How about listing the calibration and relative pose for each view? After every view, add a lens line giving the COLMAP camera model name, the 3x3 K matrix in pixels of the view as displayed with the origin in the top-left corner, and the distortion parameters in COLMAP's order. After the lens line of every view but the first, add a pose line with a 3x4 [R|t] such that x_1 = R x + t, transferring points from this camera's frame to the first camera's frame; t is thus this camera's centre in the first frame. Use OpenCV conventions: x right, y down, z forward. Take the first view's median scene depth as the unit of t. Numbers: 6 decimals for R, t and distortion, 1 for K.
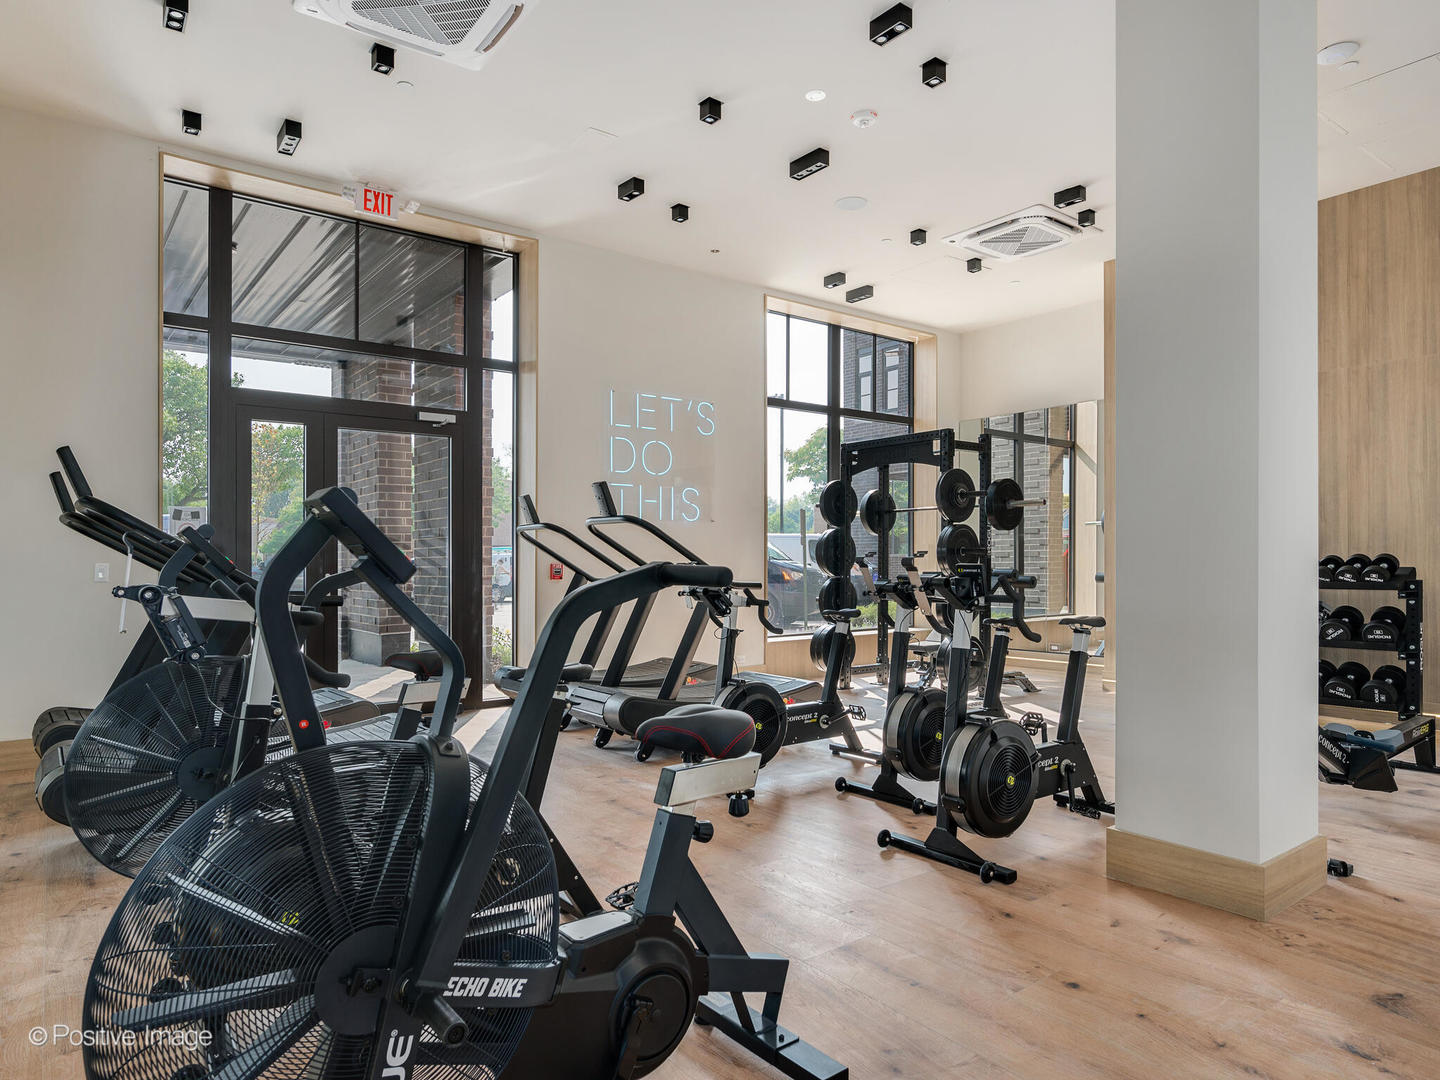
lens RADIAL K [[872.9, 0, 718.3], [0, 872.9, 577.6], [0, 0, 1]] dist [-0.001930, 0.000710]
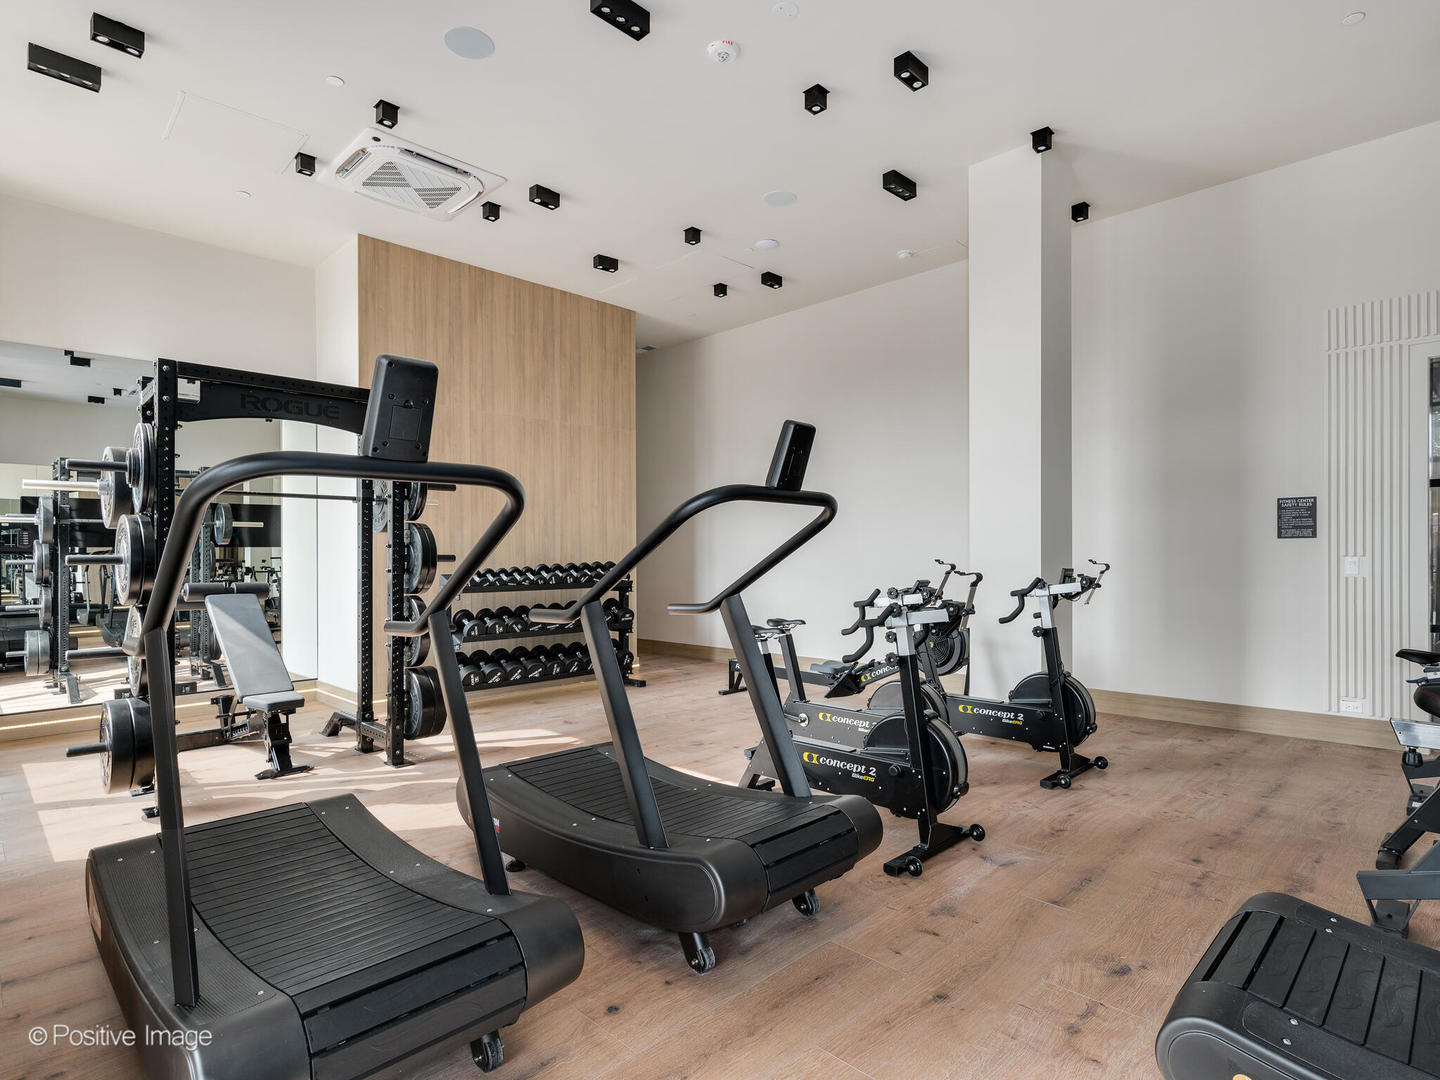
lens RADIAL K [[785.5, 0, 720.0], [0, 785.5, 540.0], [0, 0, 1]] dist [0.003906, 0.000785]
pose [[-0.137506, 0.026856, 0.990137, -0.564891], [0.026689, 0.999370, -0.023400, -0.026552], [-0.990141, 0.023209, -0.138136, 1.044799]]
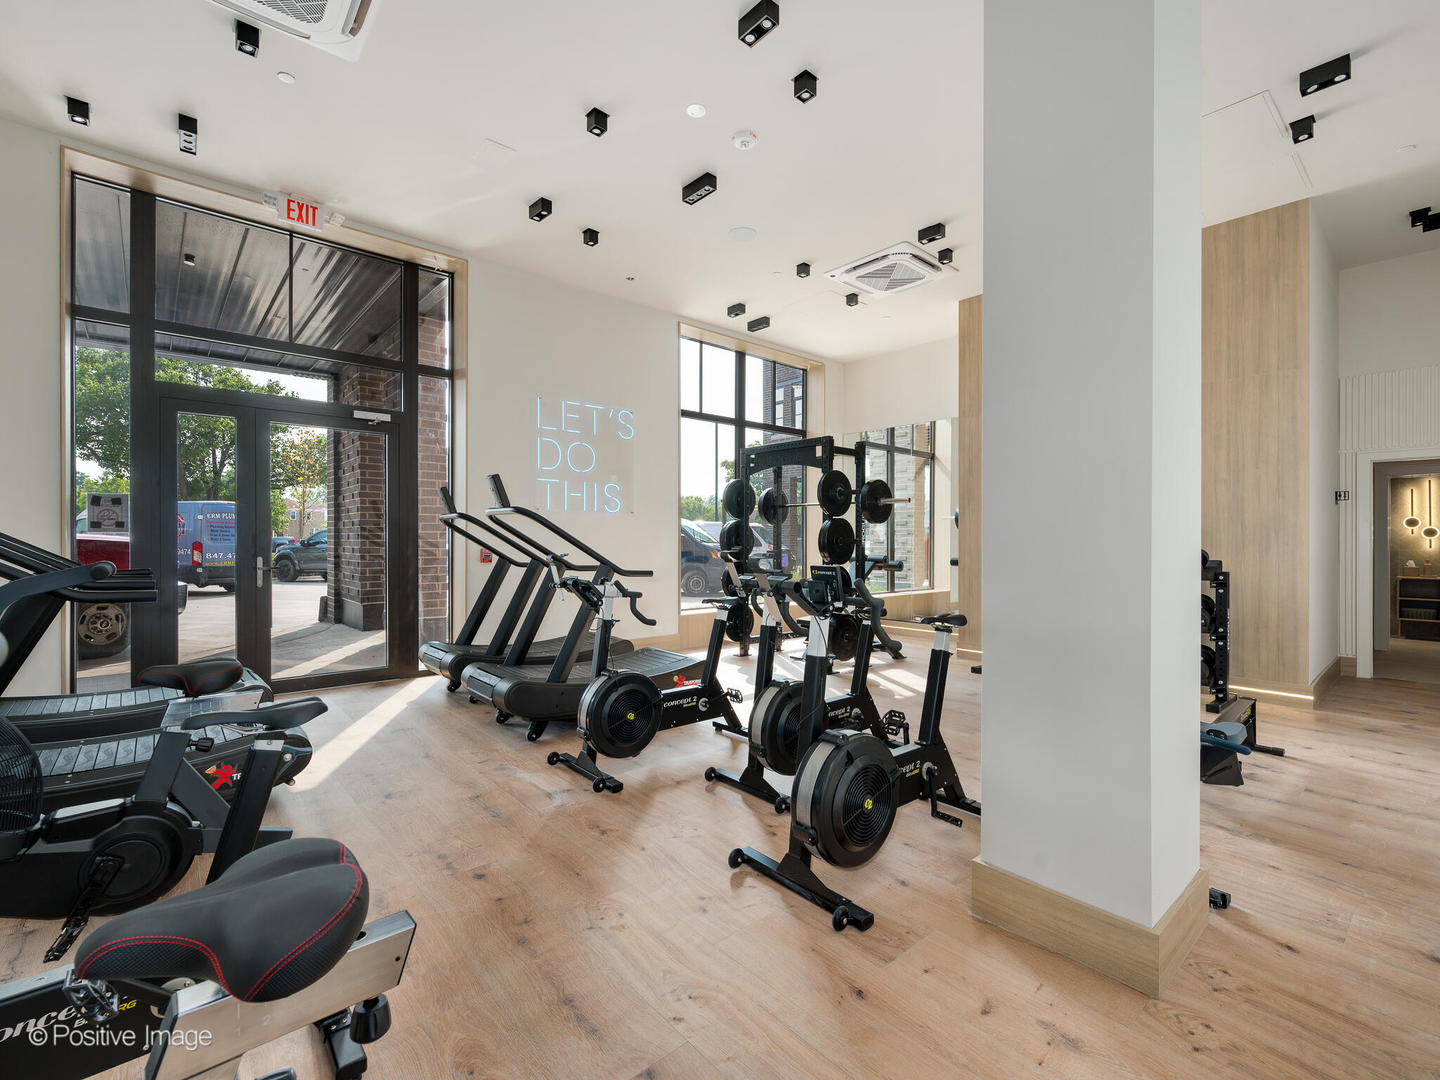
lens RADIAL K [[631.1, 0, 720.0], [0, 631.1, 540.0], [0, 0, 1]] dist [-0.000297, -0.000220]
pose [[0.998003, 0.010002, 0.062363, 0.081021], [-0.008739, 0.999752, -0.020504, -0.016190], [-0.062552, 0.019919, 0.997843, 0.205890]]
